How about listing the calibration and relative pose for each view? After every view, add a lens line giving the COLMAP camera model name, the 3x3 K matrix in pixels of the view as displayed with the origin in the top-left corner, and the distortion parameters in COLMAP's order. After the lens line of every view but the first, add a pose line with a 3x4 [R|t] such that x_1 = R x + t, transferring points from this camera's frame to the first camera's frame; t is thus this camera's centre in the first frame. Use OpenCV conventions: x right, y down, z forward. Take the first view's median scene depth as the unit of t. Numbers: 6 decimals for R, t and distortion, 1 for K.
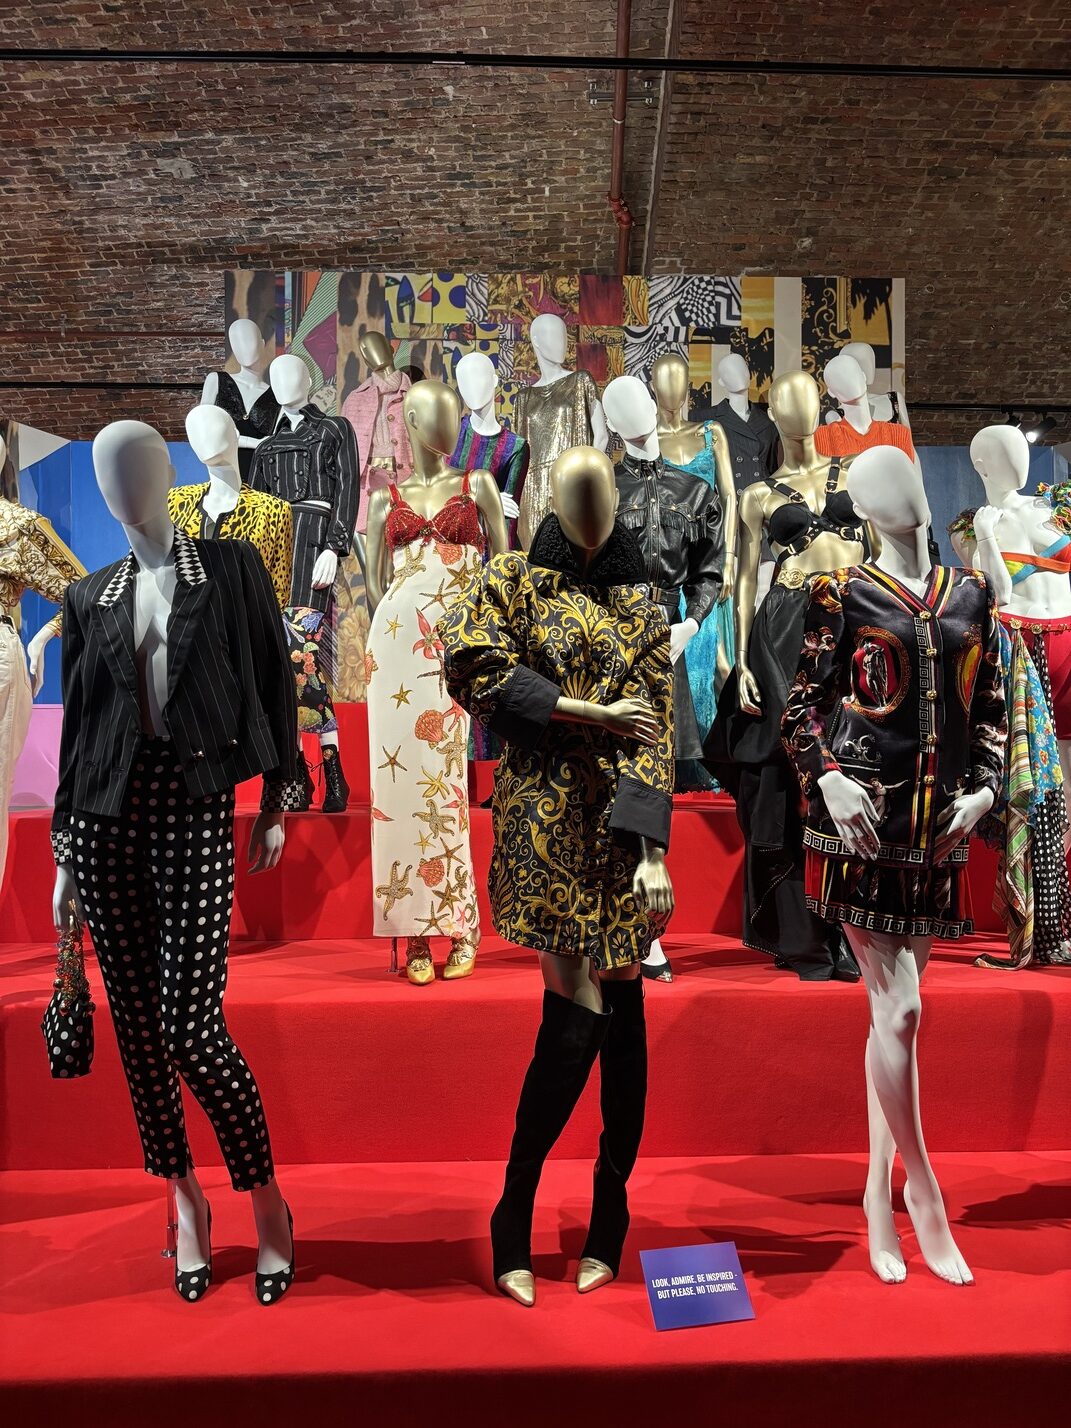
lens RADIAL K [[1001.5, 0, 535.5], [0, 1001.5, 714.0], [0, 0, 1]] dist [0.037432, -0.060220]
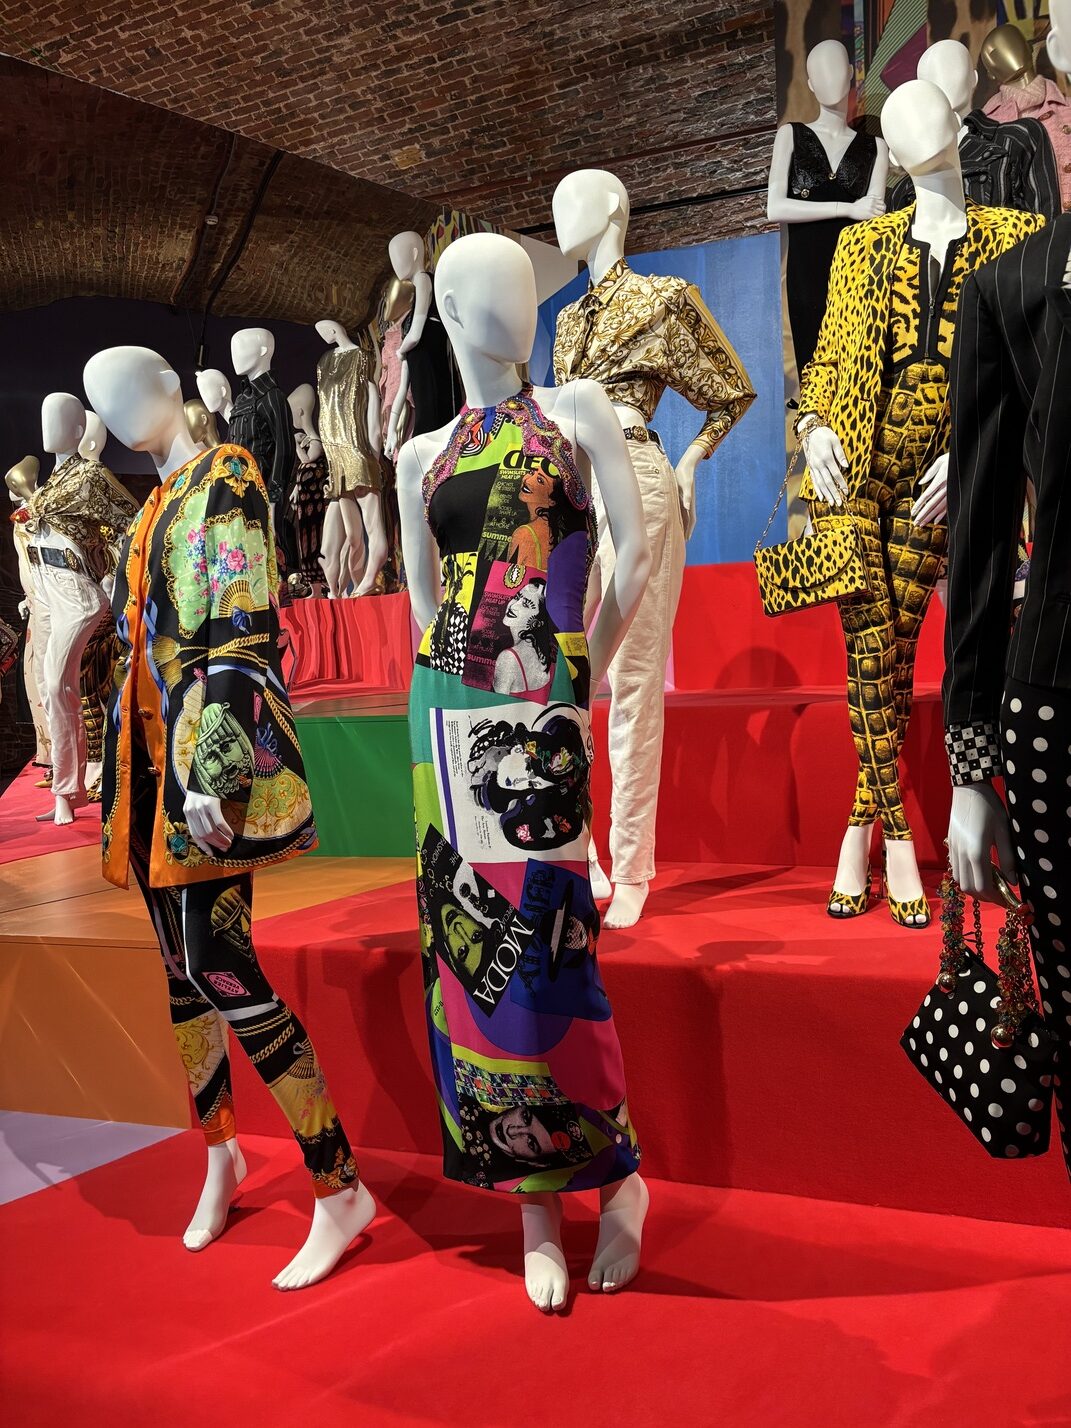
lens RADIAL K [[1001.5, 0, 535.5], [0, 1001.5, 714.0], [0, 0, 1]] dist [0.037432, -0.060220]
pose [[0.930104, -0.000550, -0.367296, -0.141579], [0.041741, 0.993679, 0.104212, 0.011956], [0.364917, -0.112259, 0.924248, 0.113430]]
